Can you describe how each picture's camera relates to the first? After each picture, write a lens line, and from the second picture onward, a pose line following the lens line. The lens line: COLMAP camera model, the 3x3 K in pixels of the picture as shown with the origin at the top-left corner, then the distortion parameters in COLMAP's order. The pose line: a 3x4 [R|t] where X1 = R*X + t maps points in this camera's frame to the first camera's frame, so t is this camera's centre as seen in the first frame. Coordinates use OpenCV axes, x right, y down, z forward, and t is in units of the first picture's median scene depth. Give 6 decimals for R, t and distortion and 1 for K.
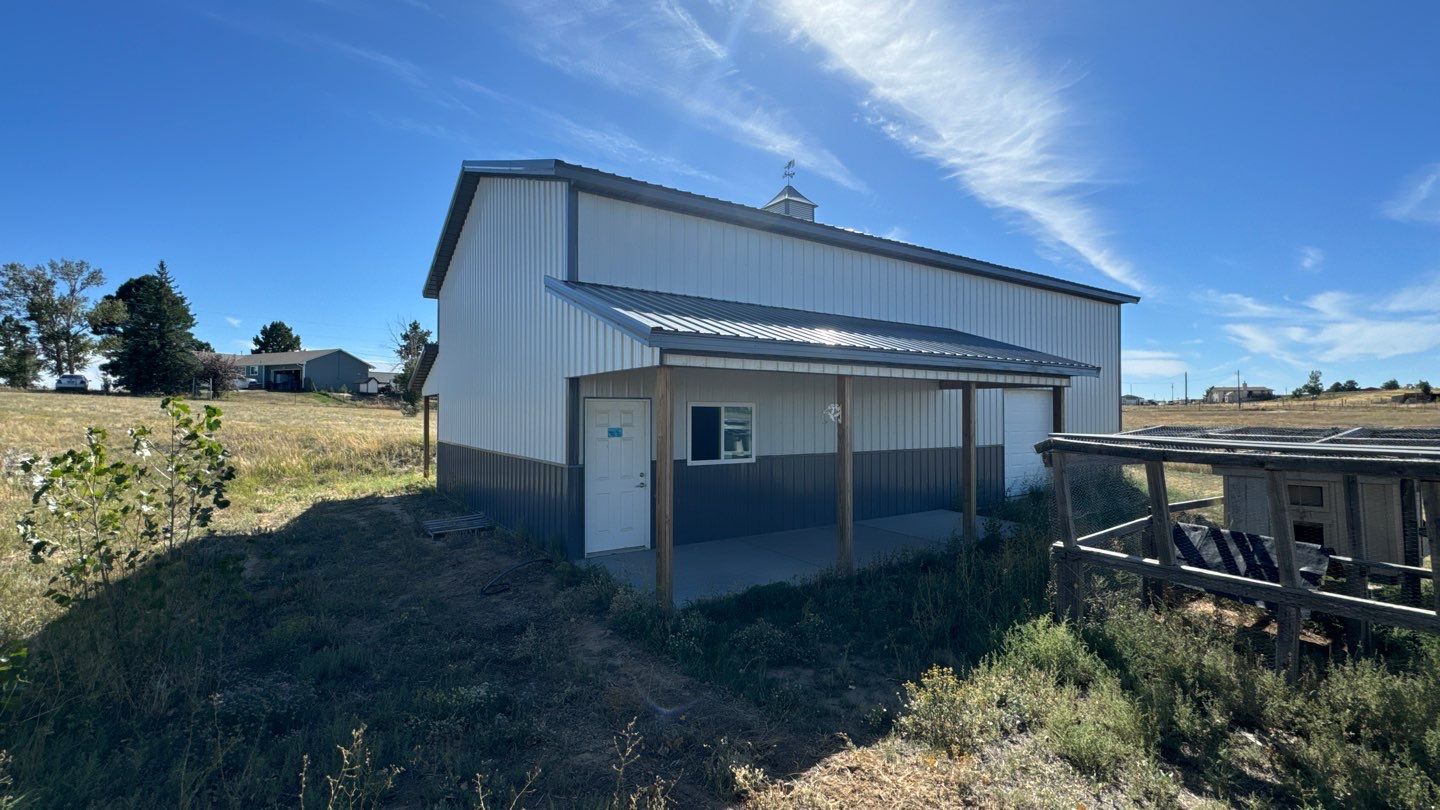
lens RADIAL K [[601.2, 0, 720.0], [0, 601.2, 405.0], [0, 0, 1]] dist [-0.001975, 0.000084]
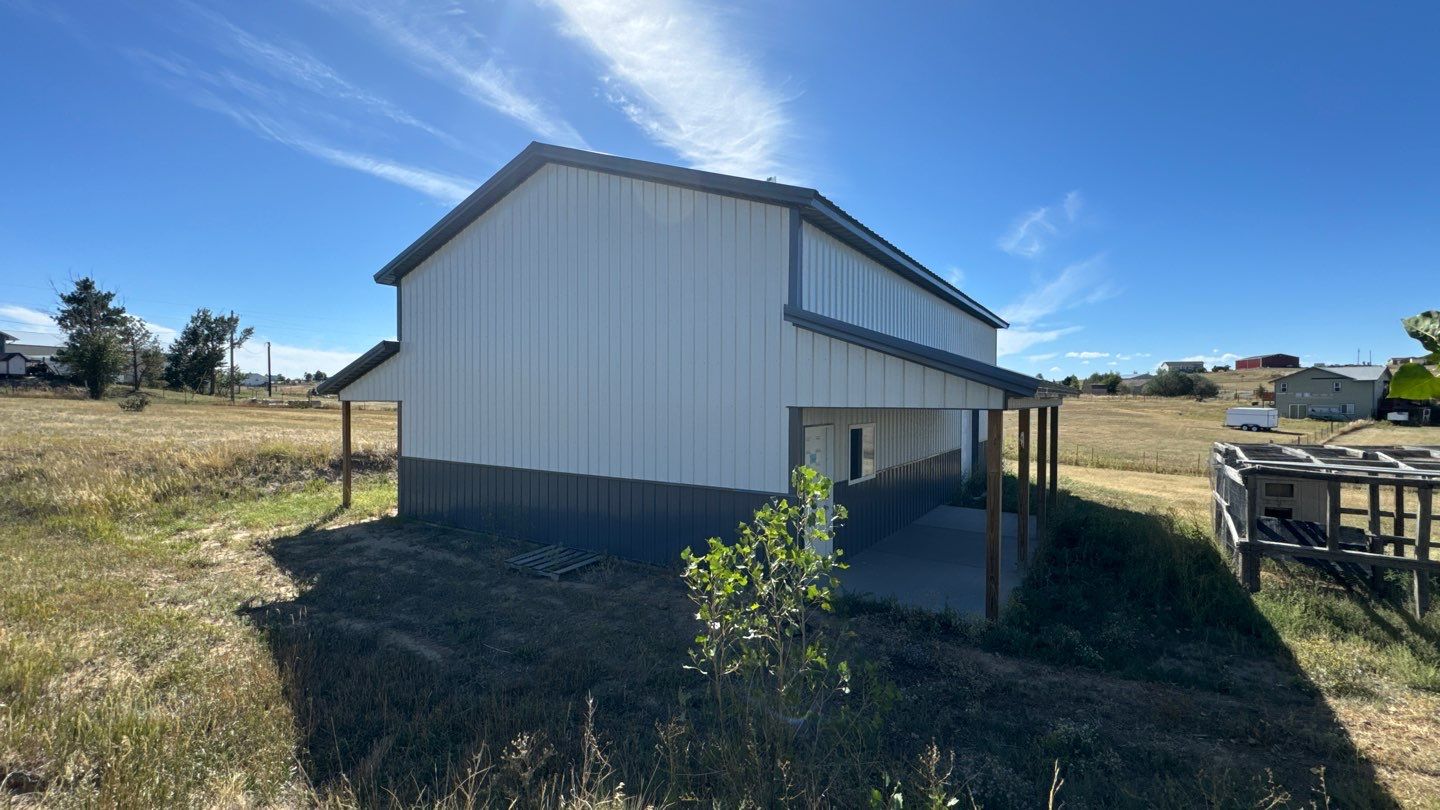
lens RADIAL K [[601.2, 0, 720.0], [0, 601.2, 405.0], [0, 0, 1]] dist [-0.001975, 0.000084]
pose [[0.925744, -0.001751, 0.378147, -0.501634], [-0.007577, 0.999703, 0.023179, -0.047980], [-0.378075, -0.024323, 0.925455, 0.083422]]
